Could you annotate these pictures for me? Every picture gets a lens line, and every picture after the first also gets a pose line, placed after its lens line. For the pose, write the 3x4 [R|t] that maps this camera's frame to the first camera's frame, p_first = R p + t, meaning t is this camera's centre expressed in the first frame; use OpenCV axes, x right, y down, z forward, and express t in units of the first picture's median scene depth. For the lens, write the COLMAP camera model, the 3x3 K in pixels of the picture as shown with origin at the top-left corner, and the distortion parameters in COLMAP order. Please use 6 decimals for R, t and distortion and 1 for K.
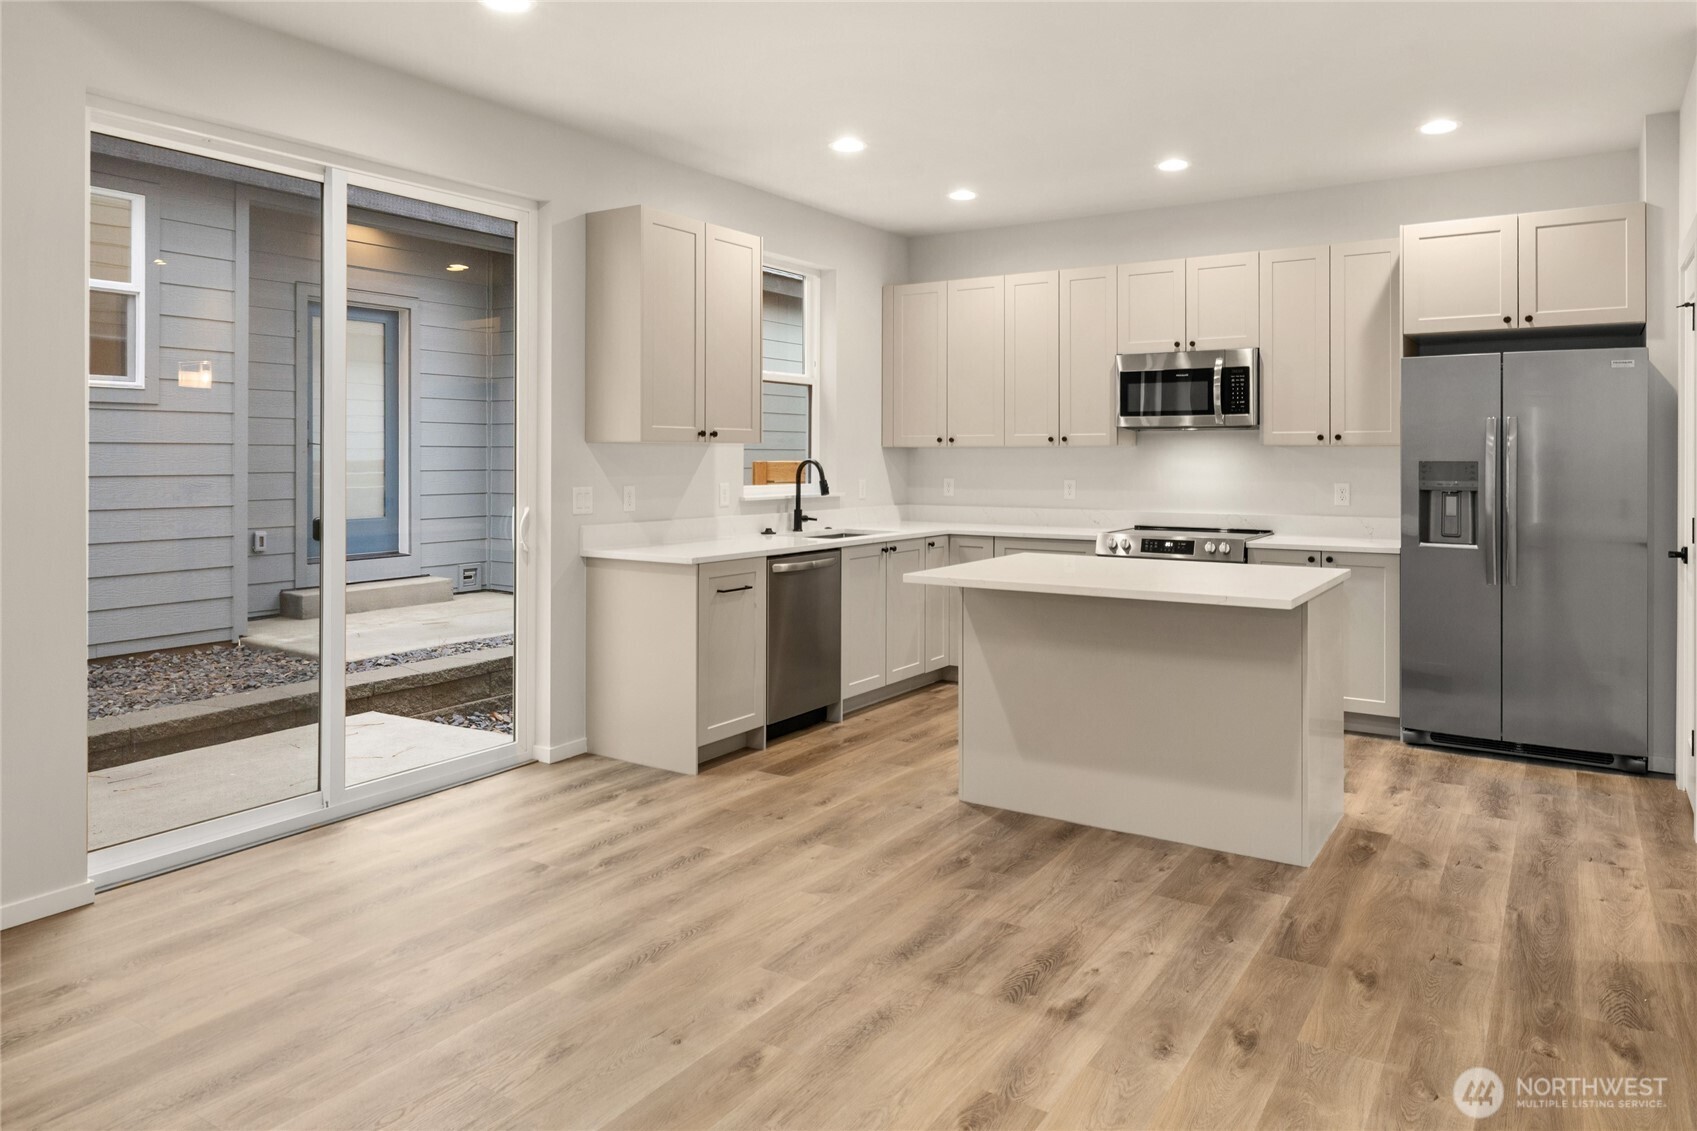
lens RADIAL K [[1128.4, 0, 817.6], [0, 1128.4, 456.3], [0, 0, 1]] dist [-0.002021, 0.001245]
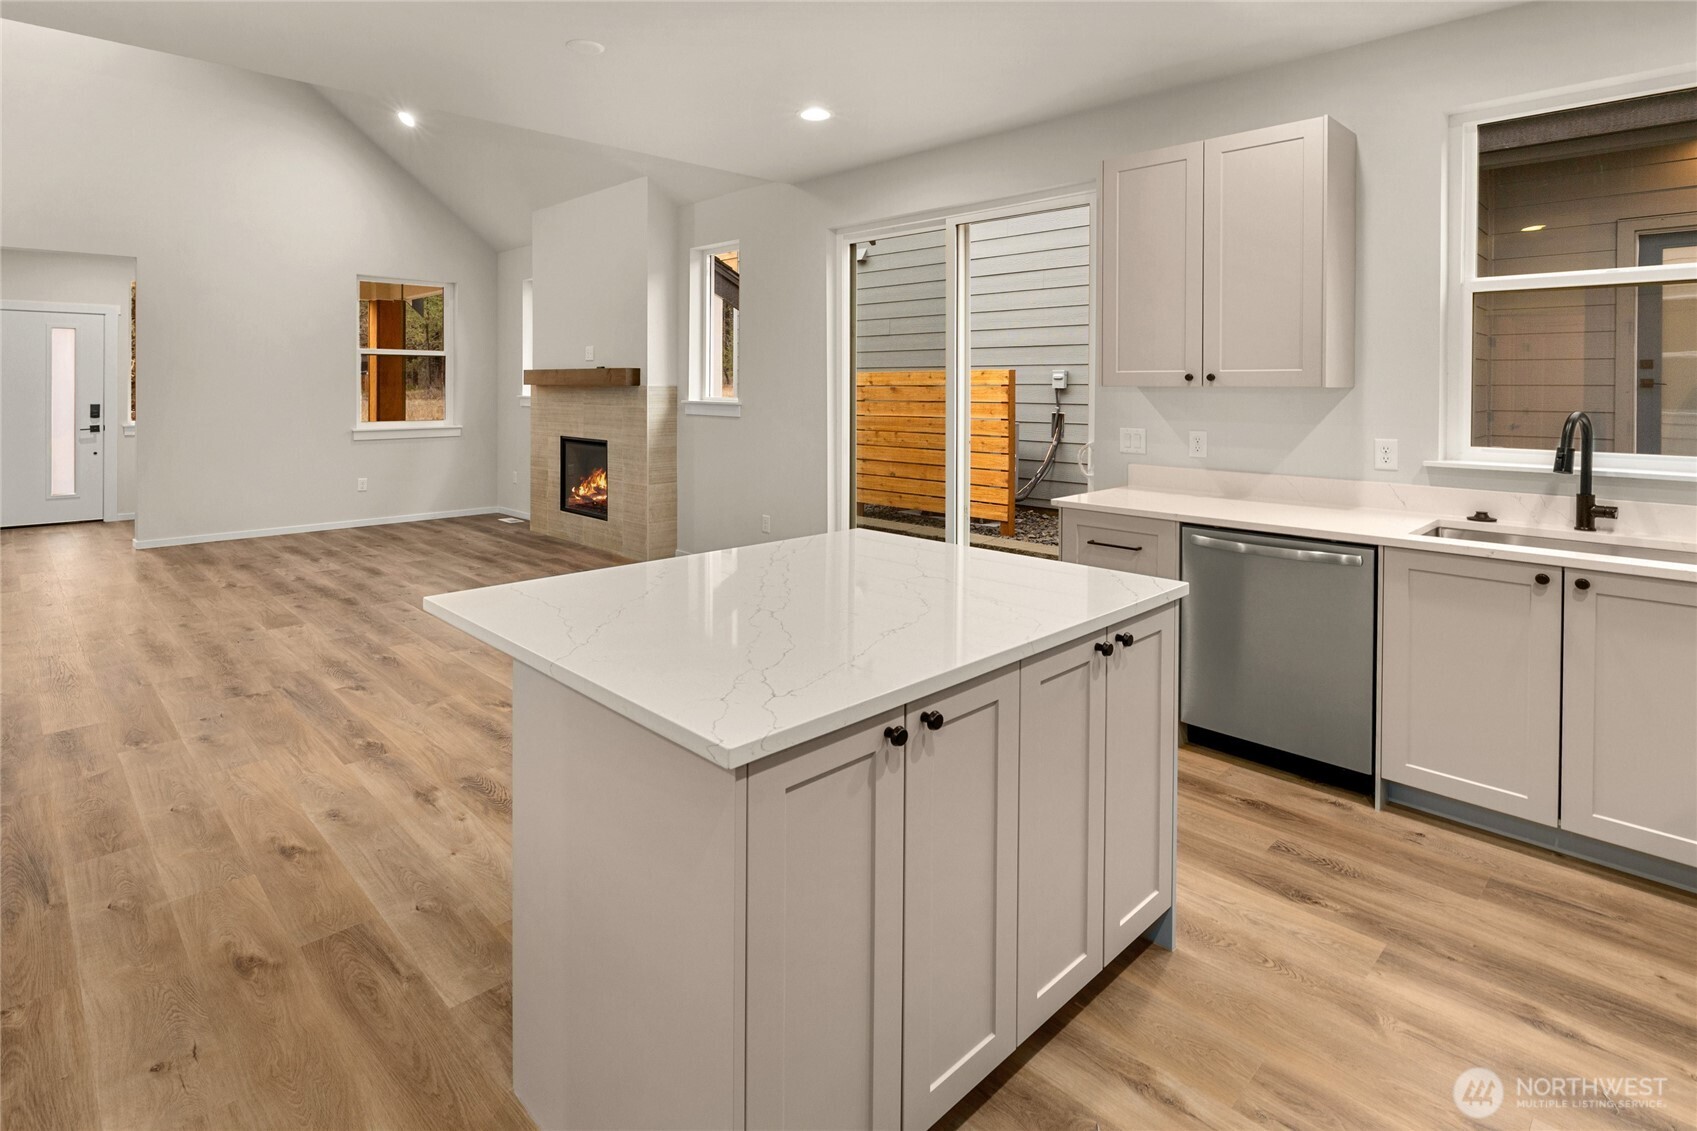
lens RADIAL K [[805.3, 0, 914.5], [0, 805.3, 399.3], [0, 0, 1]] dist [-0.005598, 0.002230]
pose [[-0.126490, 0.019347, -0.991779, 0.588027], [-0.001768, 0.999804, 0.019729, -0.015714], [0.991966, 0.004249, -0.126431, 0.894628]]
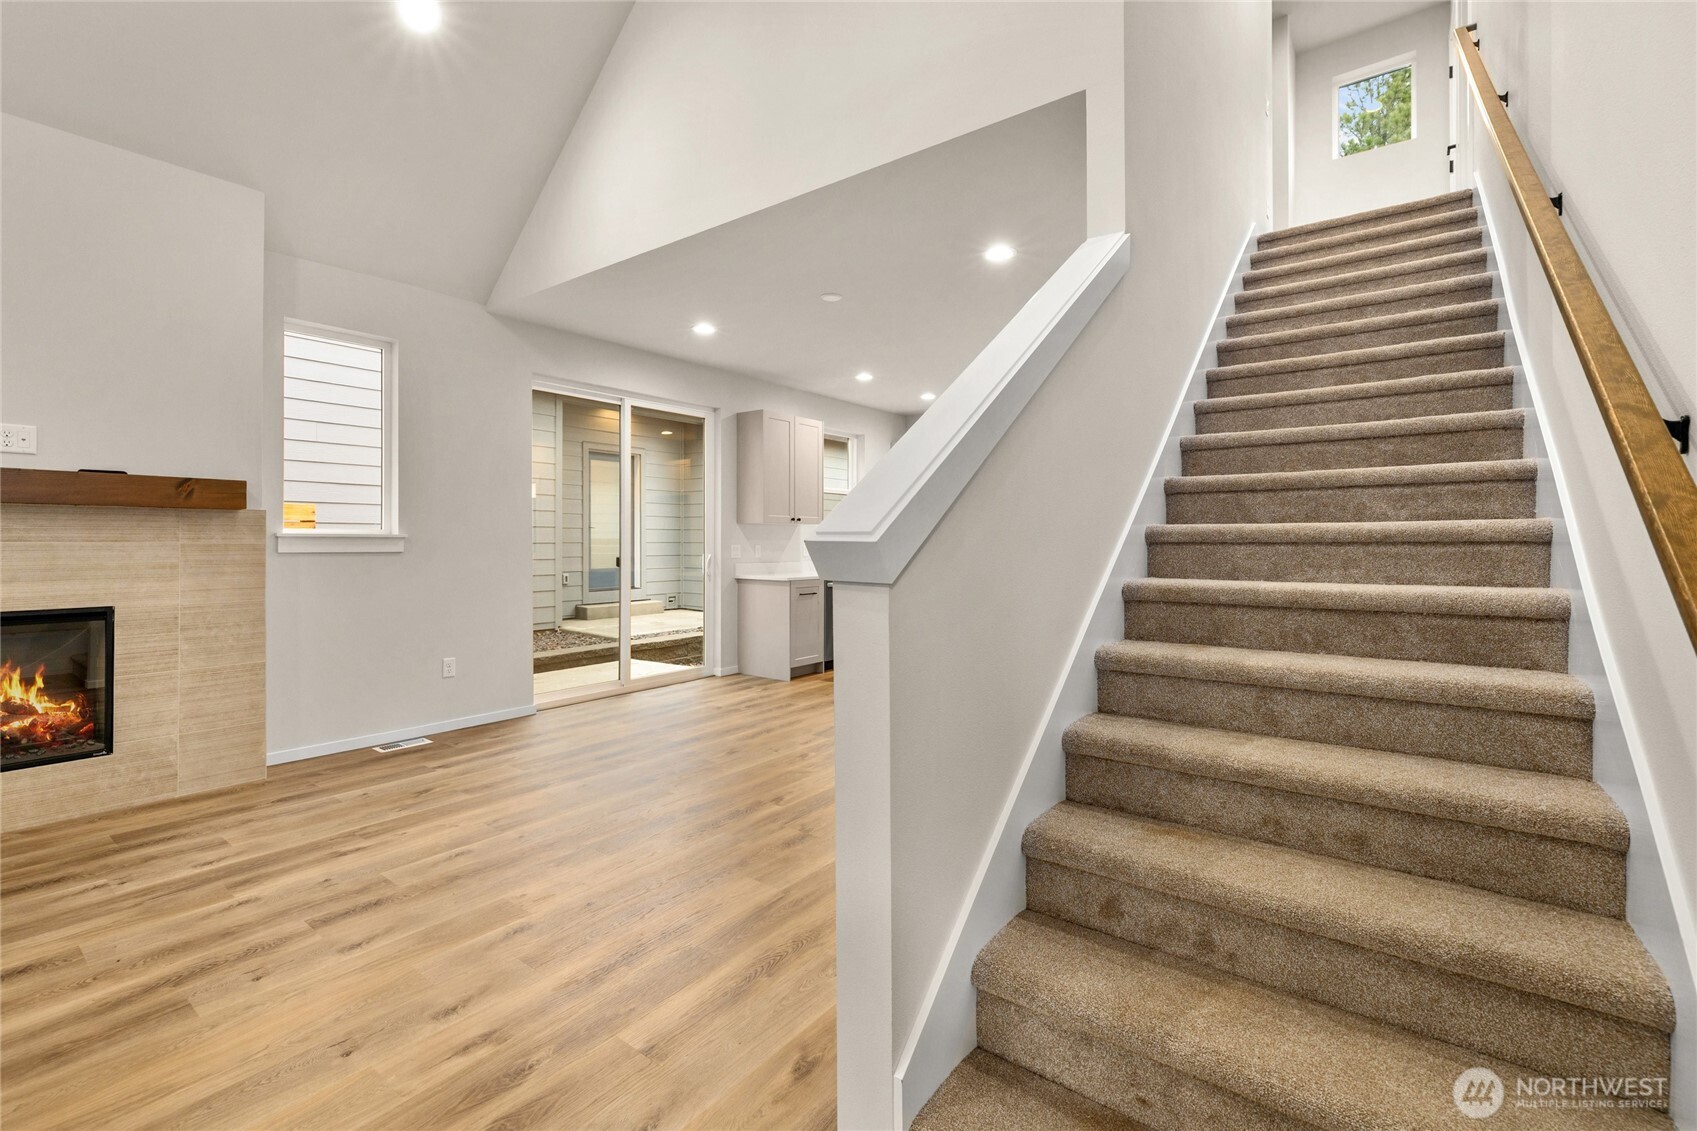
lens RADIAL K [[722.0, 0, 823.3], [0, 722.0, 543.1], [0, 0, 1]] dist [-0.003998, -0.000345]
pose [[0.997042, -0.000767, -0.076856, 0.054229], [0.001126, 0.999989, 0.004619, 0.018204], [0.076851, -0.004691, 0.997032, -0.311188]]
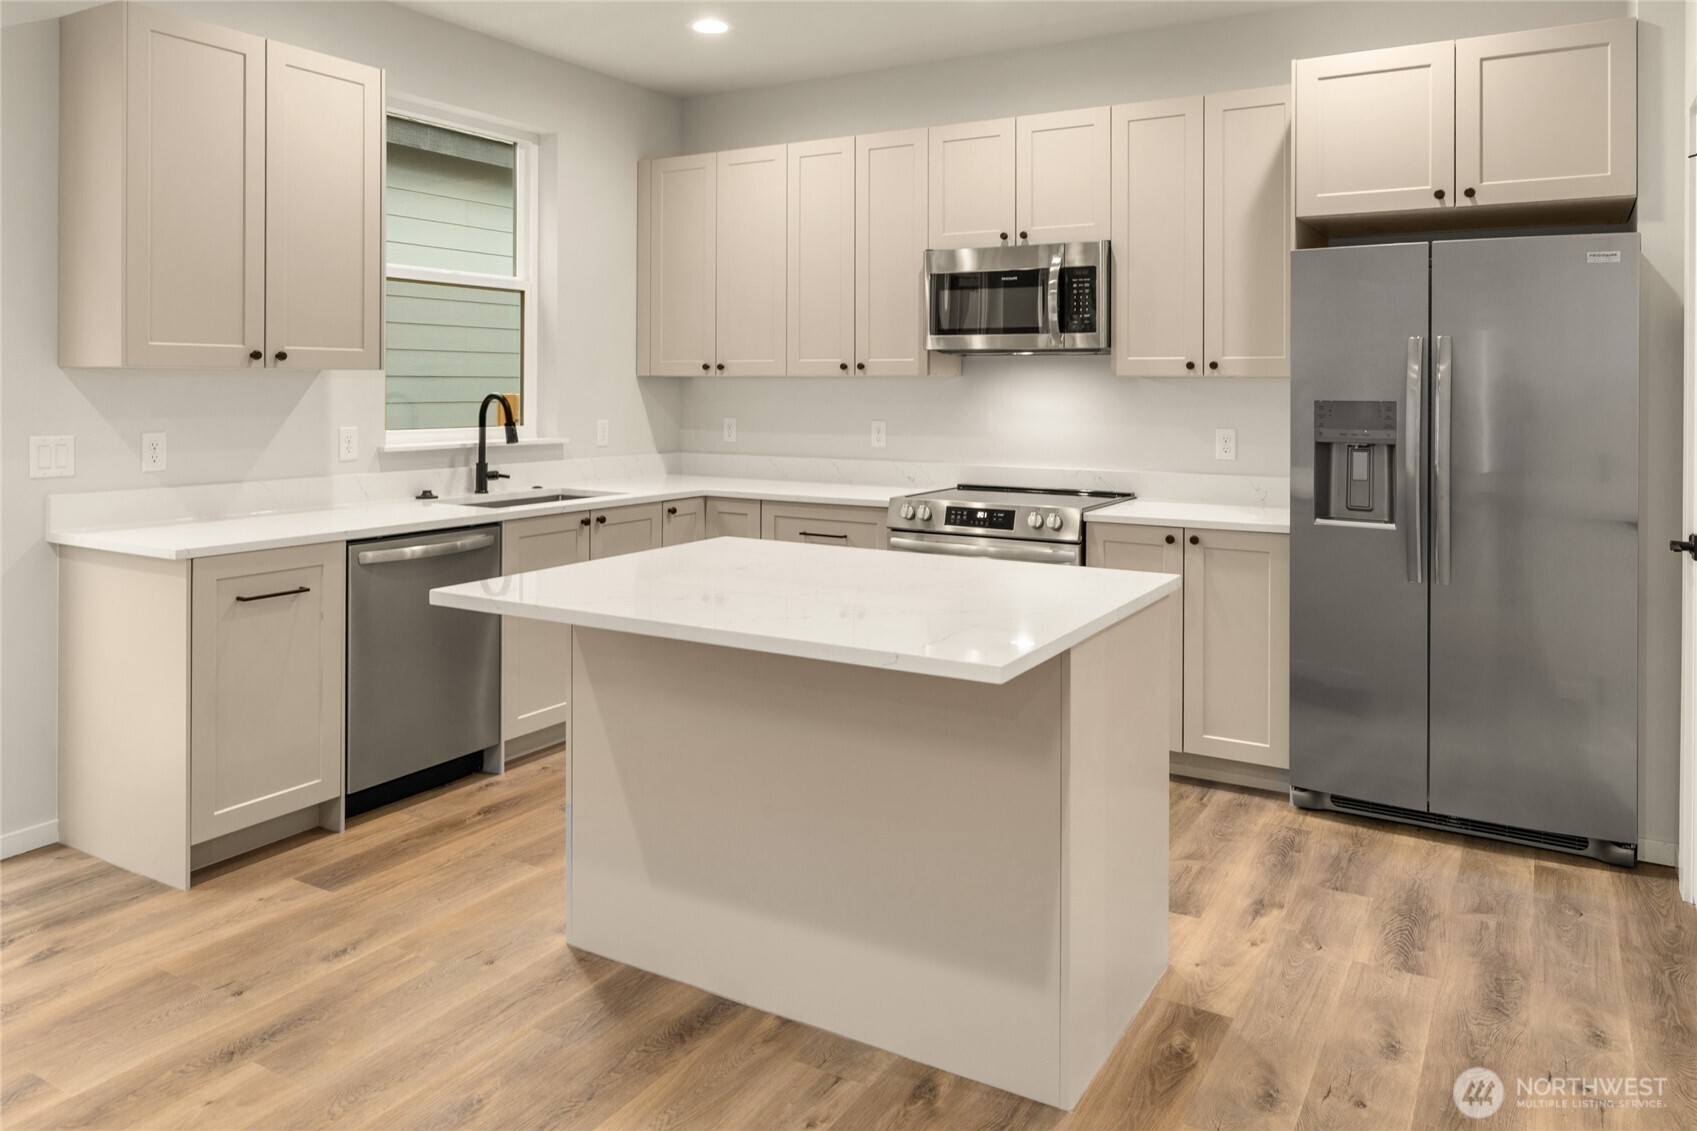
lens RADIAL K [[1201.6, 0, 817.1], [0, 1201.6, 383.8], [0, 0, 1]] dist [-0.000636, -0.000494]
pose [[0.999101, 0.004371, 0.042173, 0.205222], [-0.004315, 0.999990, -0.001420, -0.003630], [-0.042179, 0.001236, 0.999109, 0.289266]]
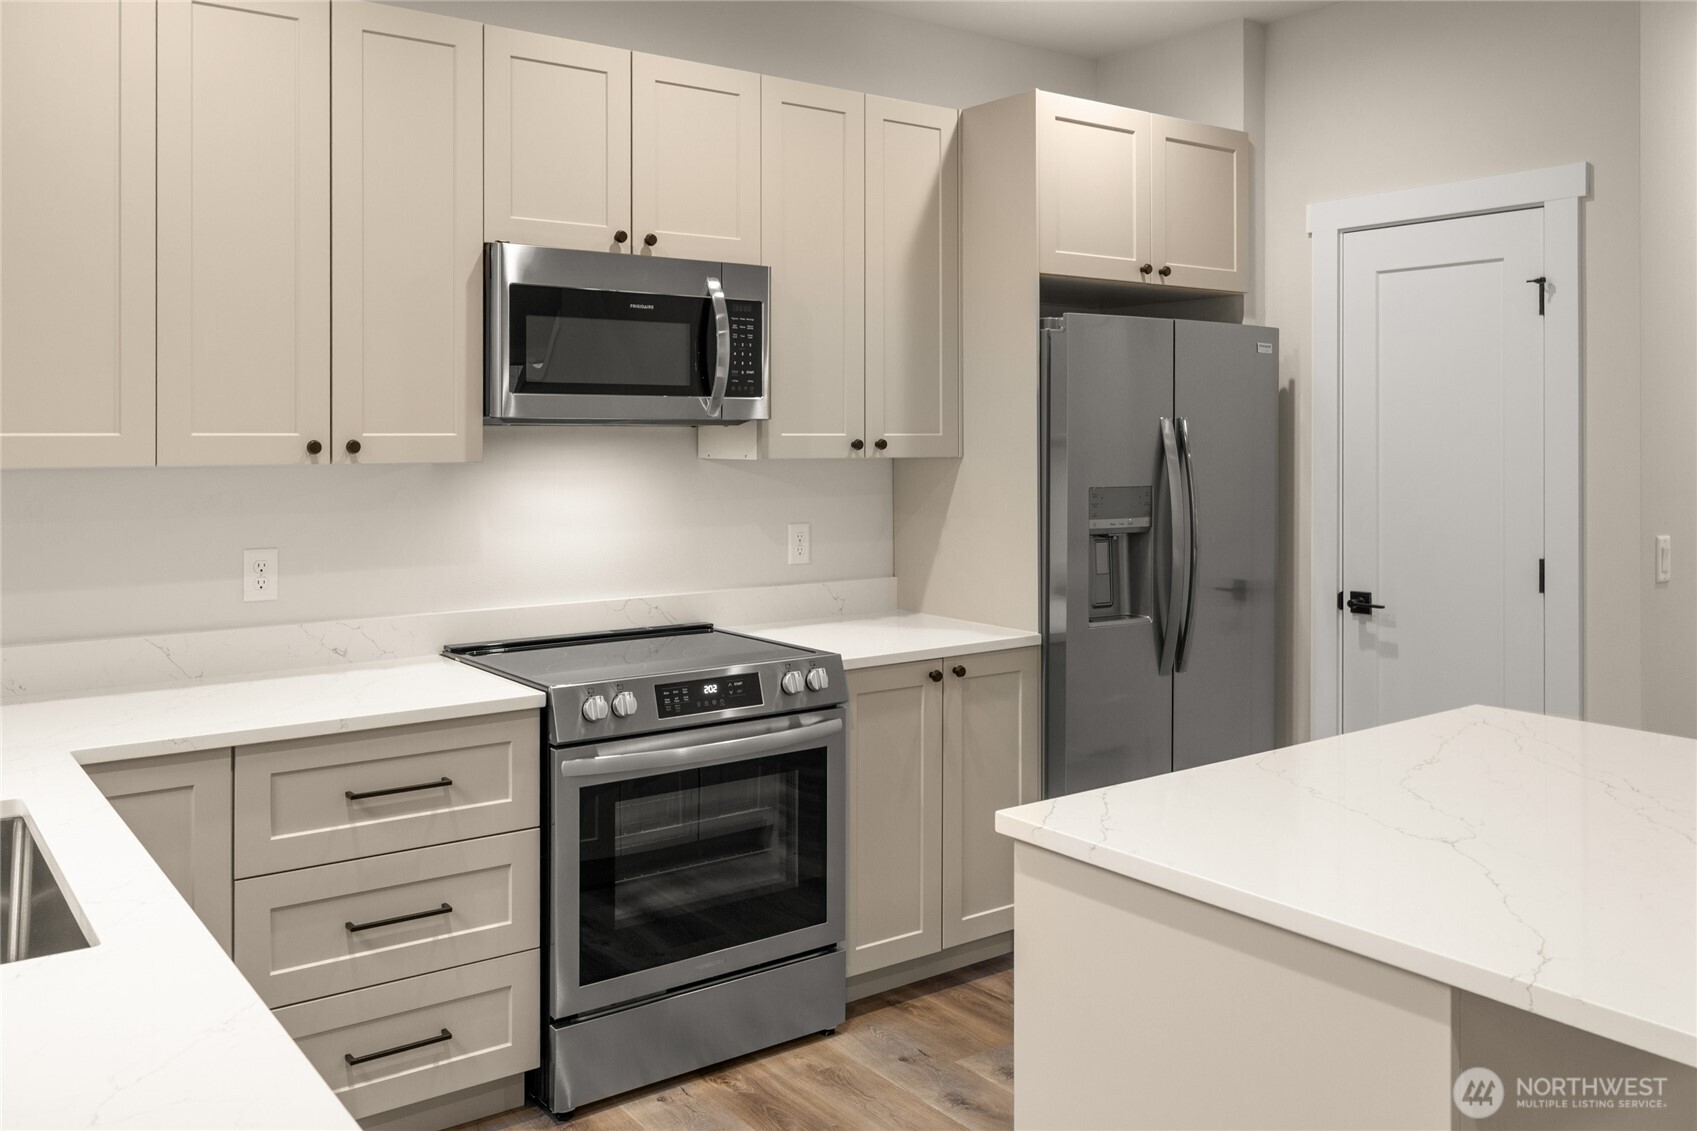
lens RADIAL K [[1393.6, 0, 858.8], [0, 1393.6, 422.1], [0, 0, 1]] dist [0.008870, -0.003220]
pose [[0.332178, 0.009001, 0.943174, -0.214646], [0.003021, 0.999939, -0.010606, -0.023530], [-0.943212, 0.006372, 0.332130, 0.894234]]
